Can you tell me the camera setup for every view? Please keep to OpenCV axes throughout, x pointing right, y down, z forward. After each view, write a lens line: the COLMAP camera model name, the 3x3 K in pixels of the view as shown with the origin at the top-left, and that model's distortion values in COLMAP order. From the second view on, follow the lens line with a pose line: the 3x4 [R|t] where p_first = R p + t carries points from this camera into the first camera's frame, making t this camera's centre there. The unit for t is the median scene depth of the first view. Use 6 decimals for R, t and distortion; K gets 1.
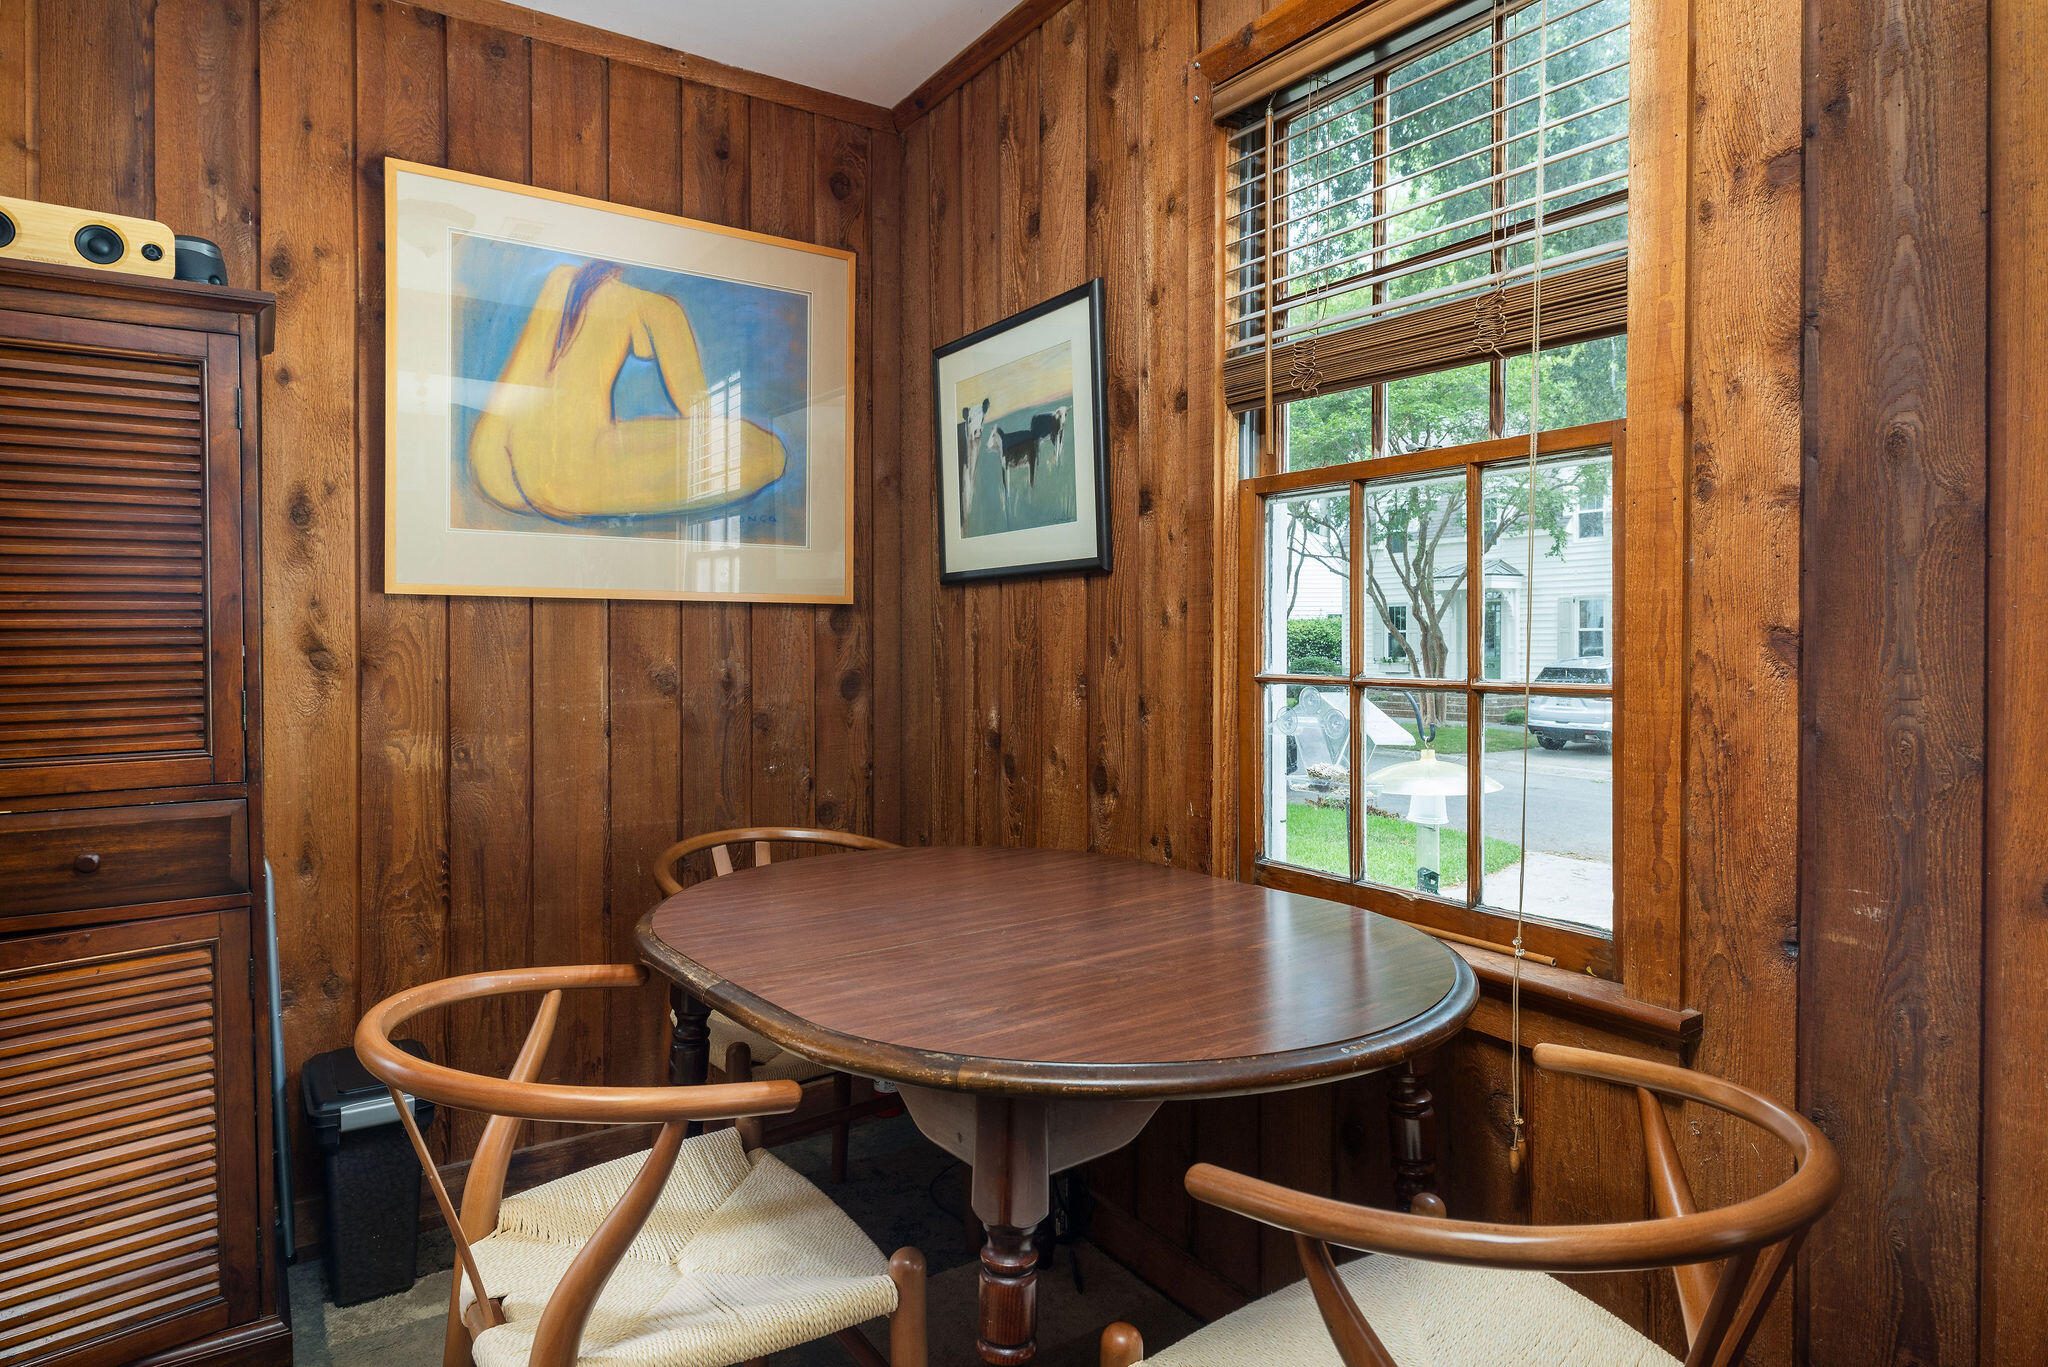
lens RADIAL K [[1163.7, 0, 1022.9], [0, 1163.7, 647.6], [0, 0, 1]] dist [-0.005398, 0.001507]
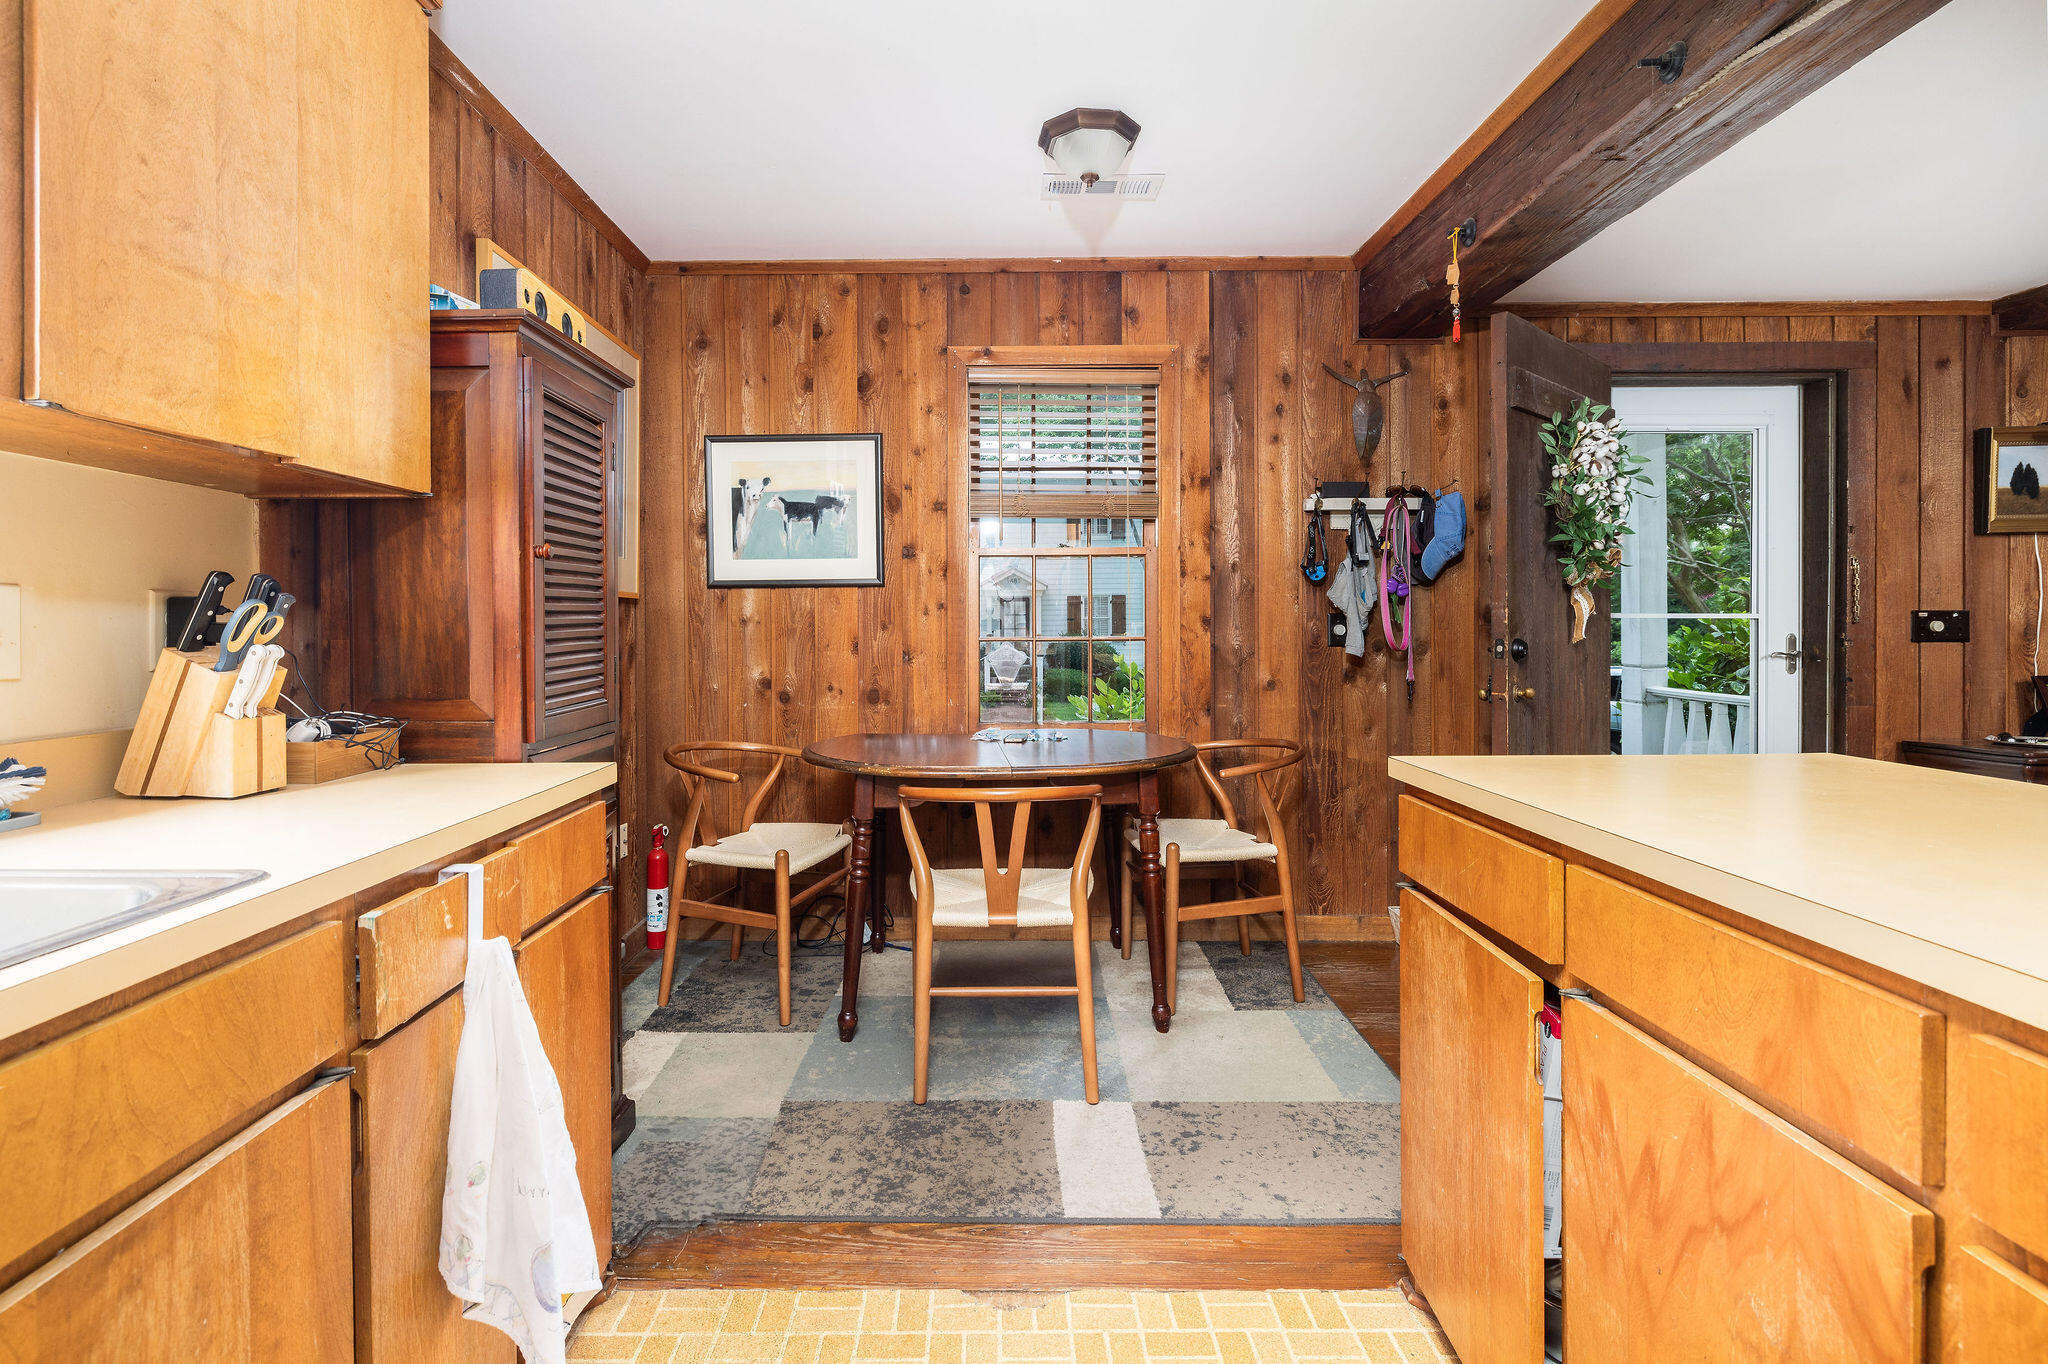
lens RADIAL K [[946.0, 0, 996.2], [0, 946.0, 628.2], [0, 0, 1]] dist [-0.003096, -0.000360]
pose [[0.570923, -0.004400, 0.820992, -1.037704], [0.010708, 0.999940, -0.002088, 0.007702], [-0.820934, 0.009983, 0.570936, -0.037501]]
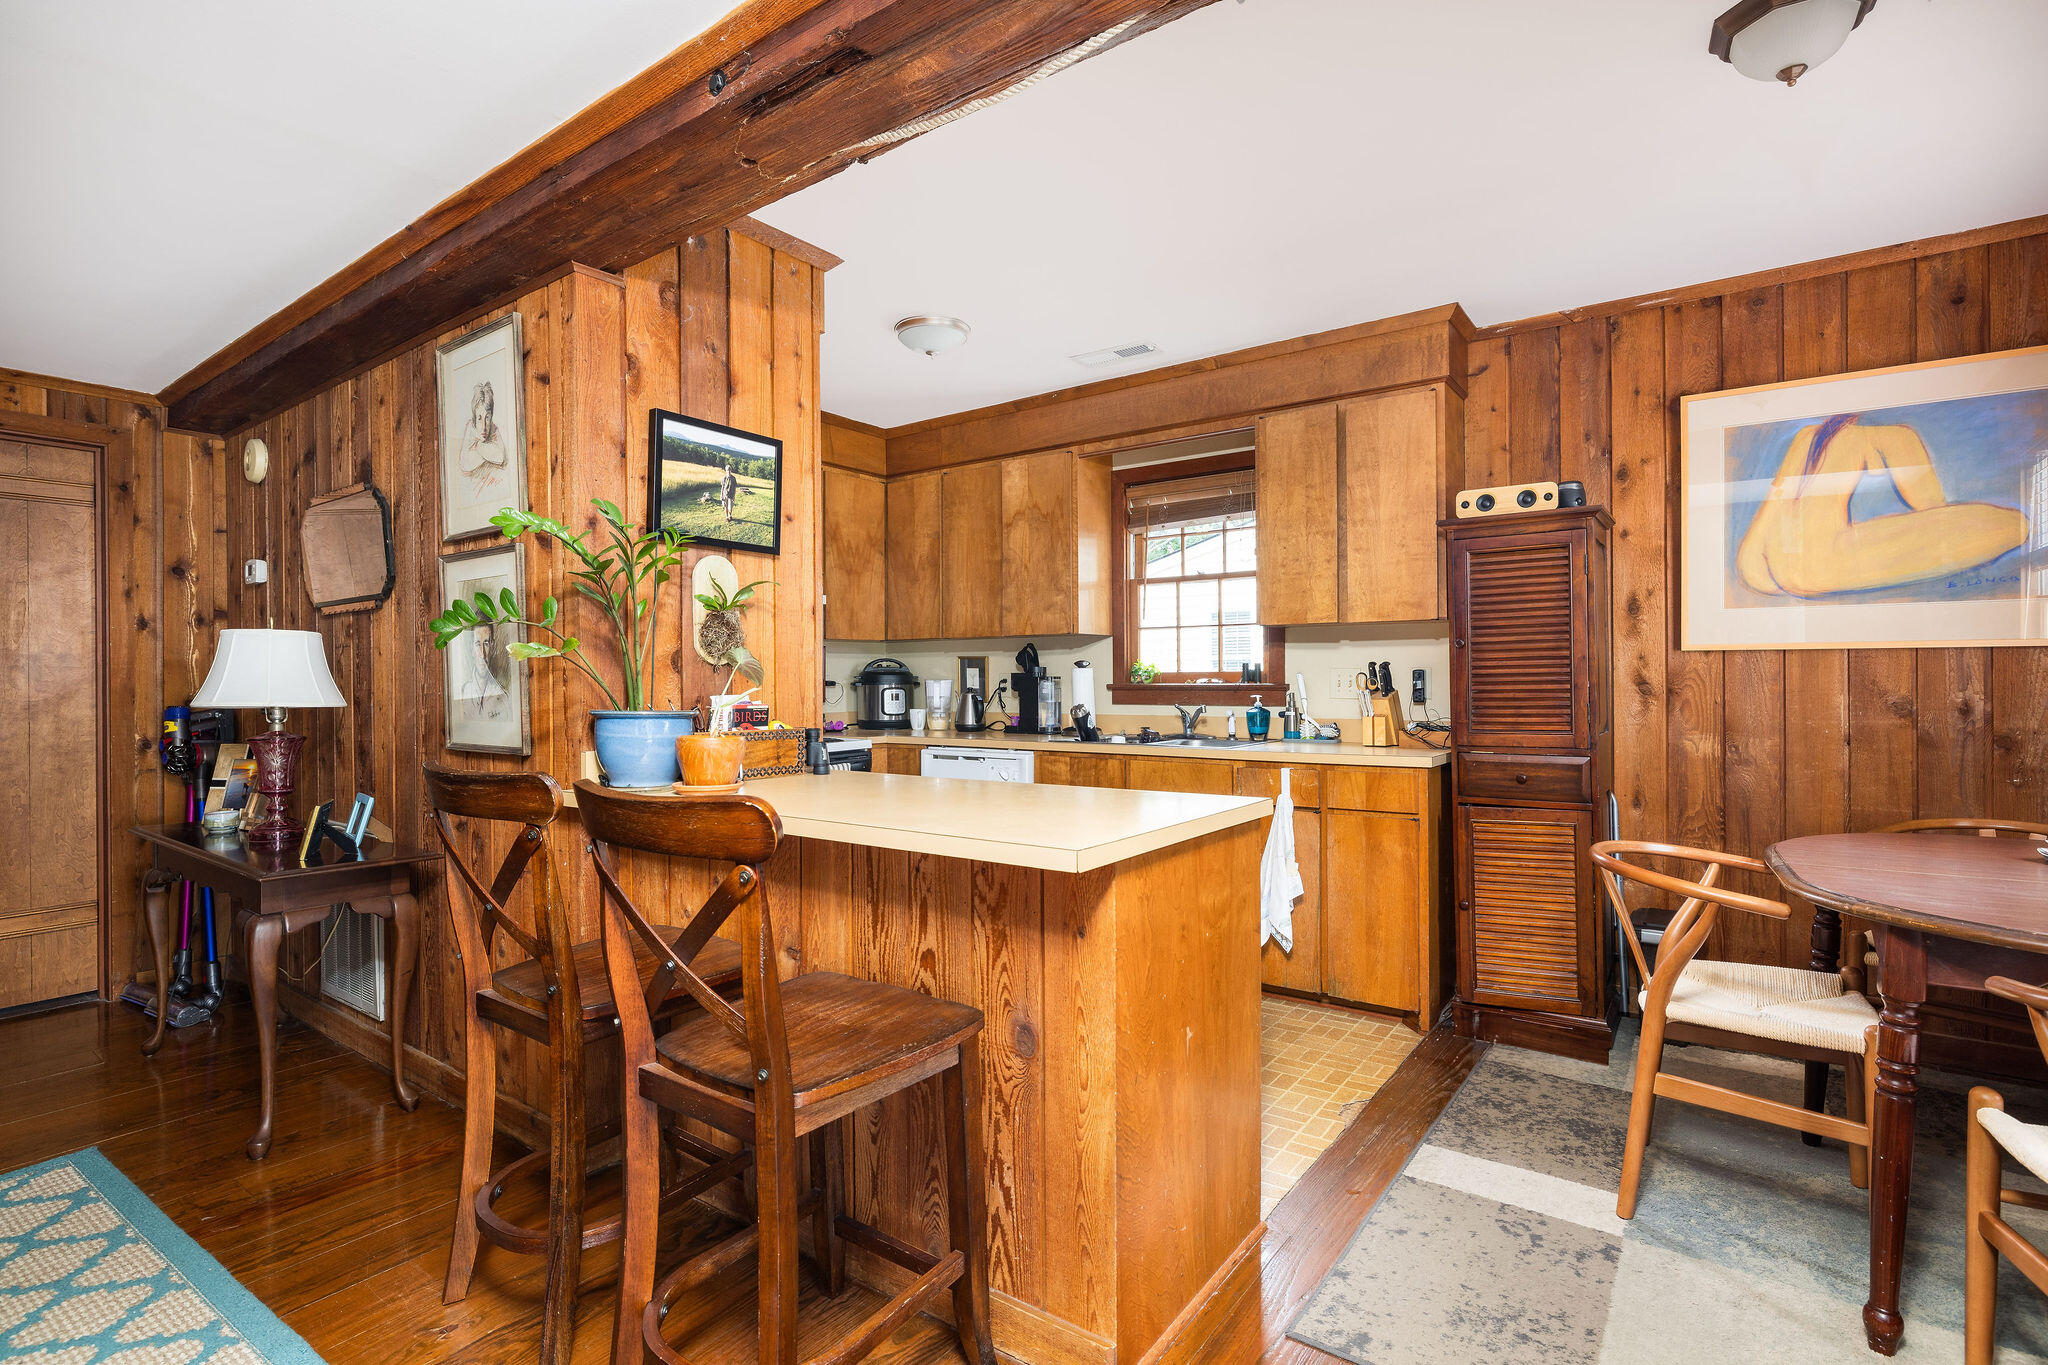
lens RADIAL K [[953.0, 0, 1020.2], [0, 953.0, 680.0], [0, 0, 1]] dist [-0.012949, 0.000395]
pose [[0.328592, -0.000550, -0.944472, 0.440017], [-0.001965, 0.999997, -0.001266, 0.000273], [0.944470, 0.002272, 0.328590, -0.372670]]
